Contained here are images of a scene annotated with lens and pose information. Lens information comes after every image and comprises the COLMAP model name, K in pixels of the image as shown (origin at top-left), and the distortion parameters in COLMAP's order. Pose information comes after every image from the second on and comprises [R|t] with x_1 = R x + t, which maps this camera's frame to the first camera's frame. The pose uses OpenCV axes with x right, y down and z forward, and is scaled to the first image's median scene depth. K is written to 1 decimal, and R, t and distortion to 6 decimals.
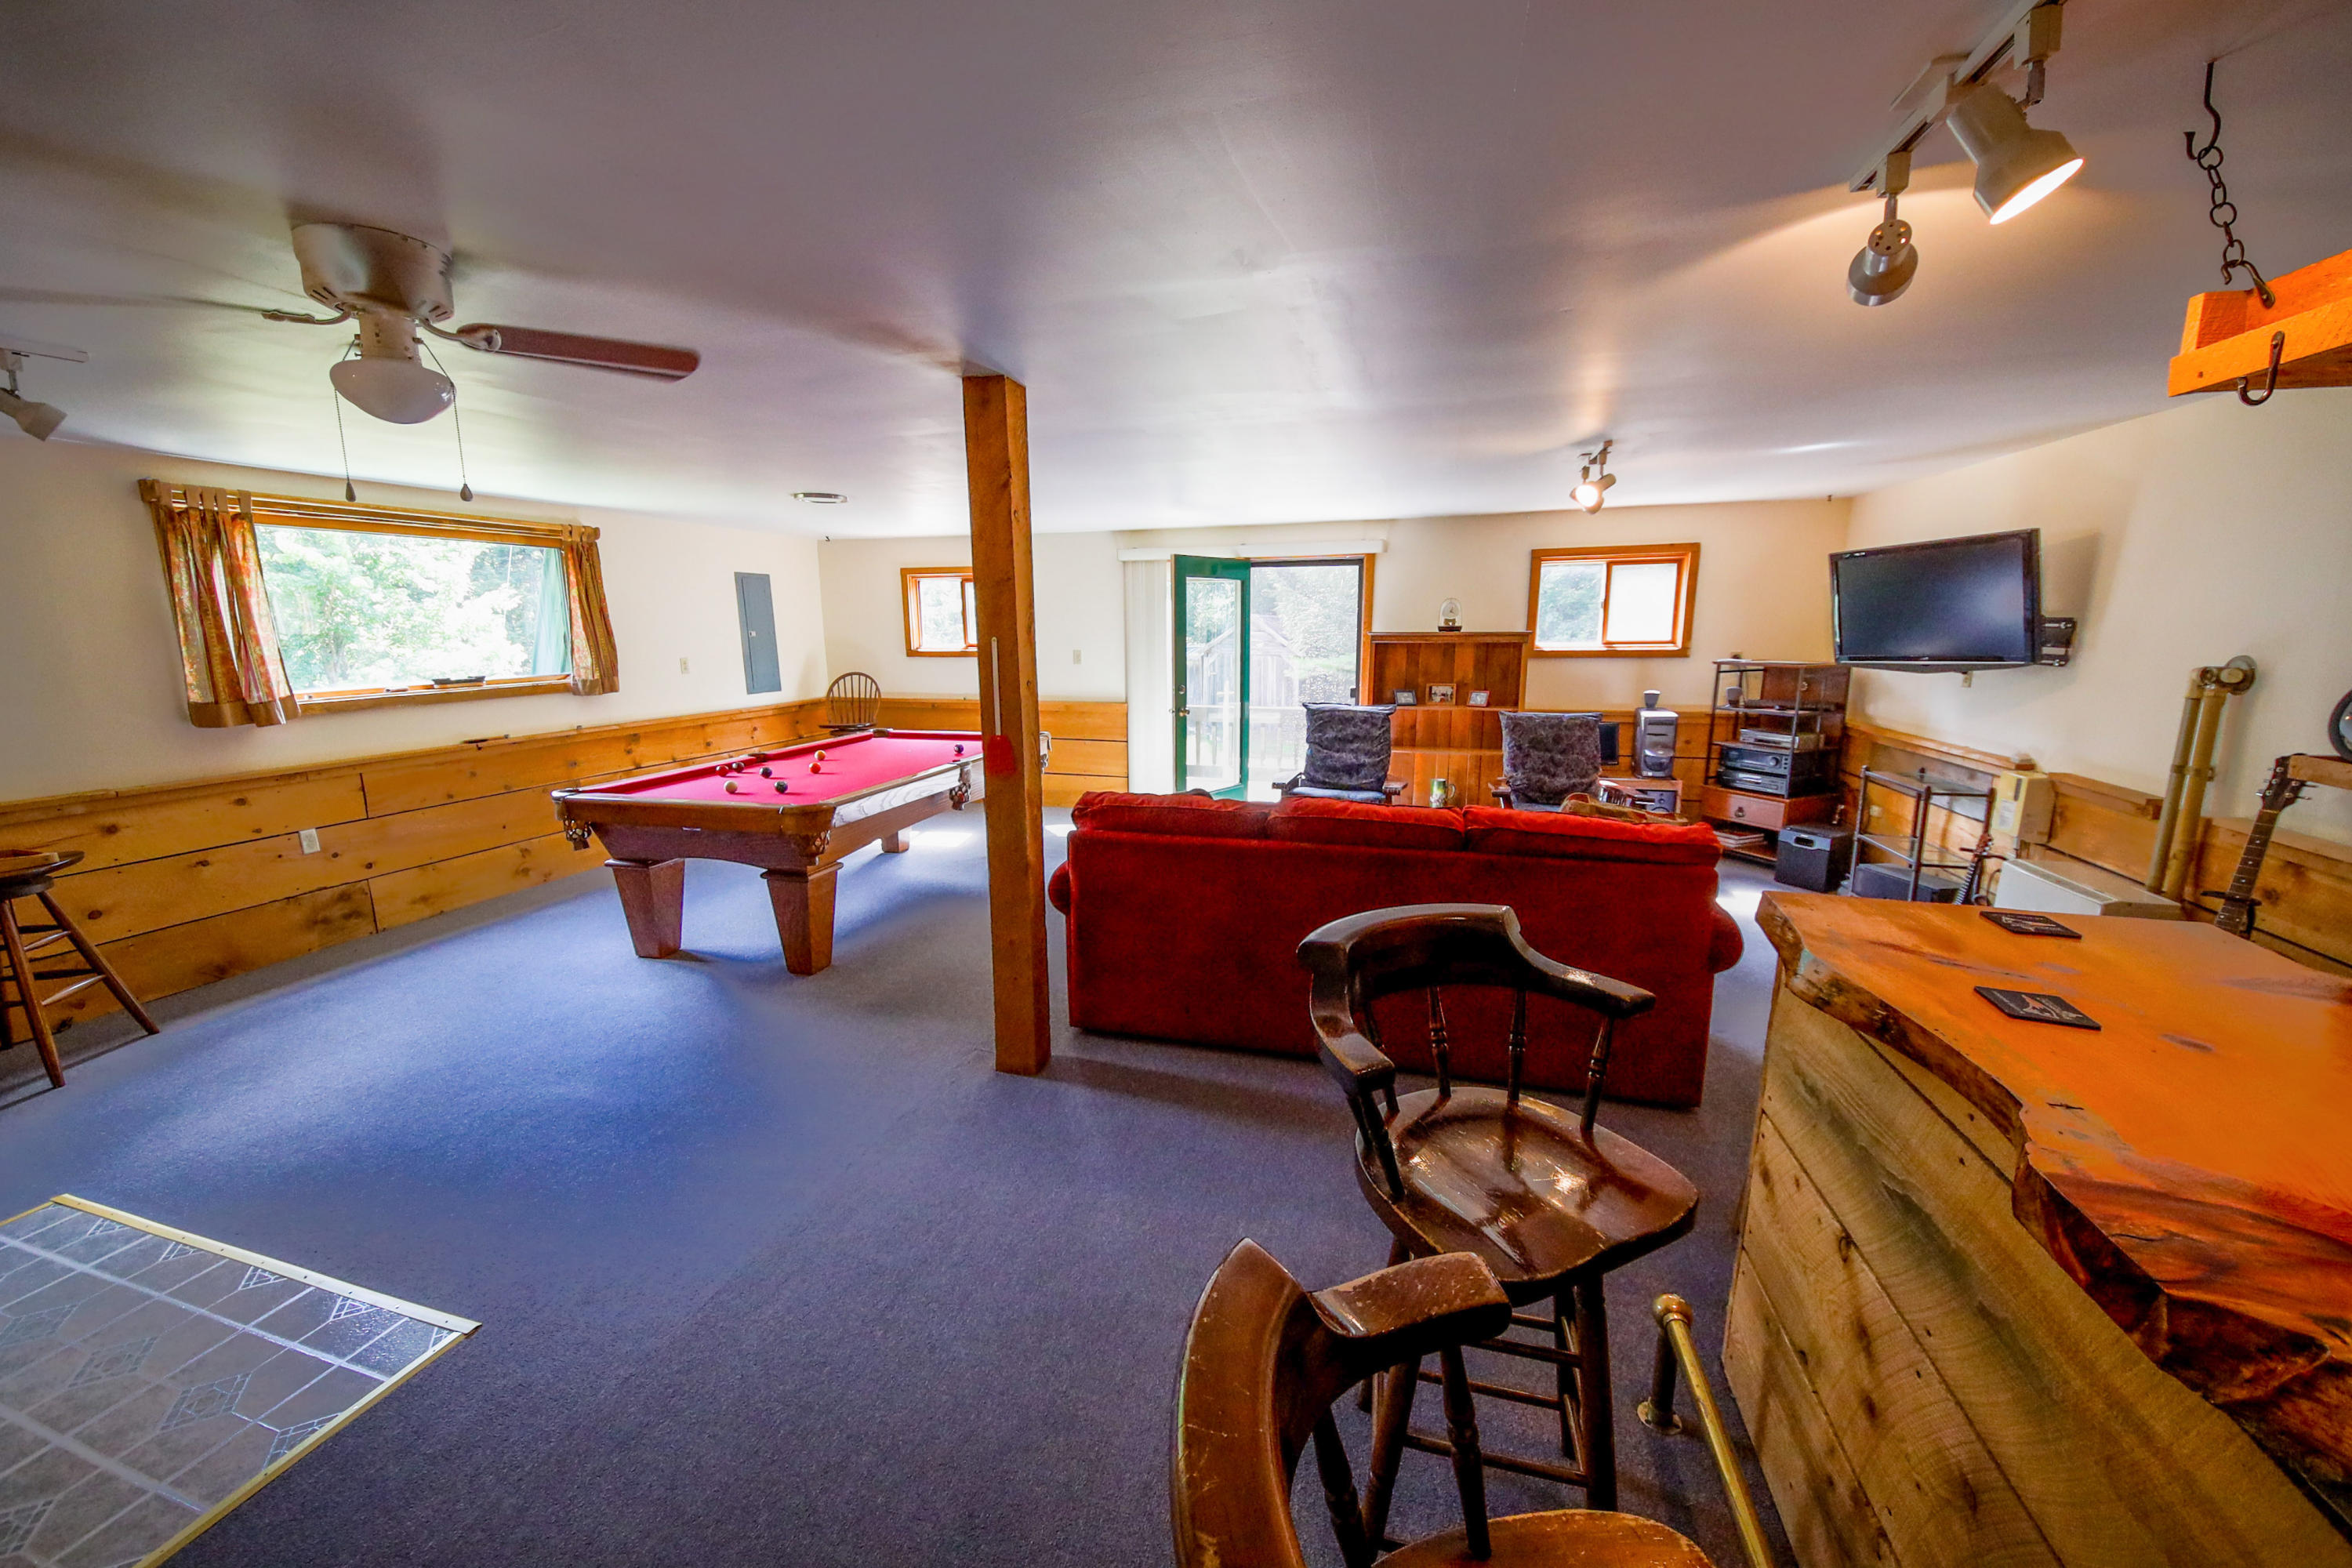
lens RADIAL K [[912.5, 0, 1183.2], [0, 912.5, 790.9], [0, 0, 1]] dist [-0.004525, -0.002768]
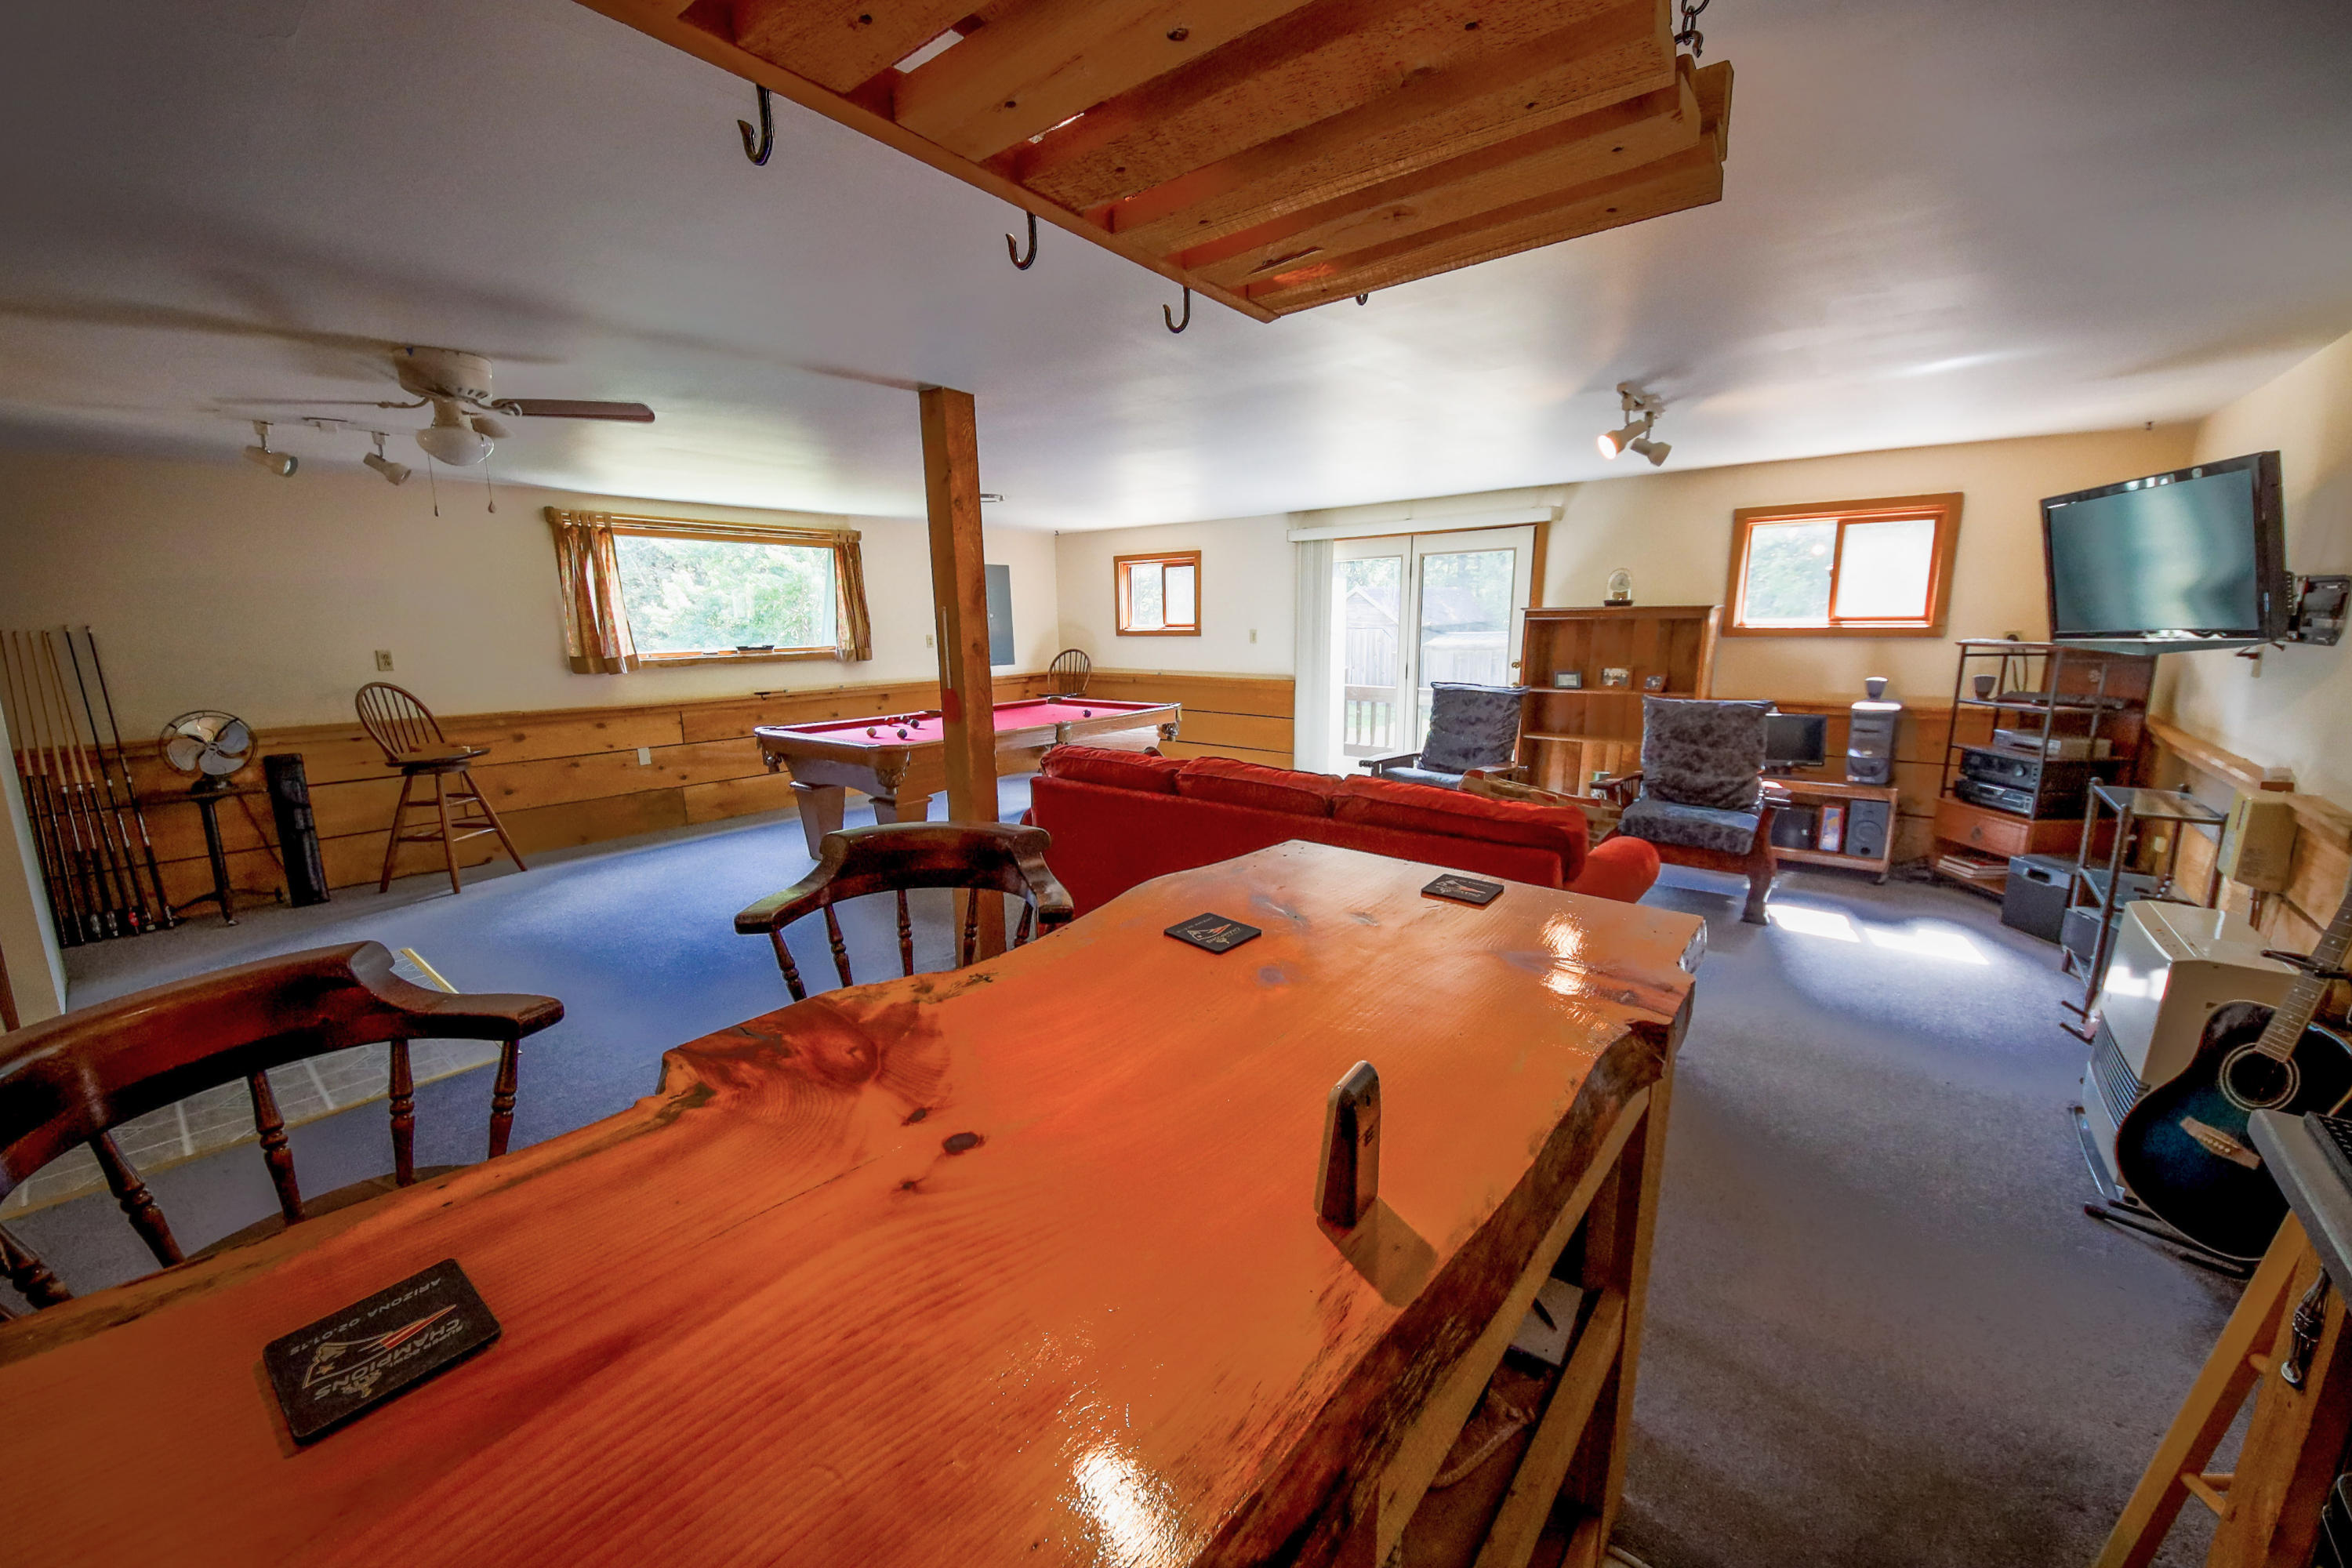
lens RADIAL K [[912.5, 0, 1177.0], [0, 912.5, 791.9], [0, 0, 1]] dist [-0.004525, -0.002768]
pose [[0.915646, 0.071546, -0.395569, 0.292230], [-0.066677, 0.997434, 0.026062, 0.012730], [0.396418, 0.002511, 0.918067, 0.012001]]
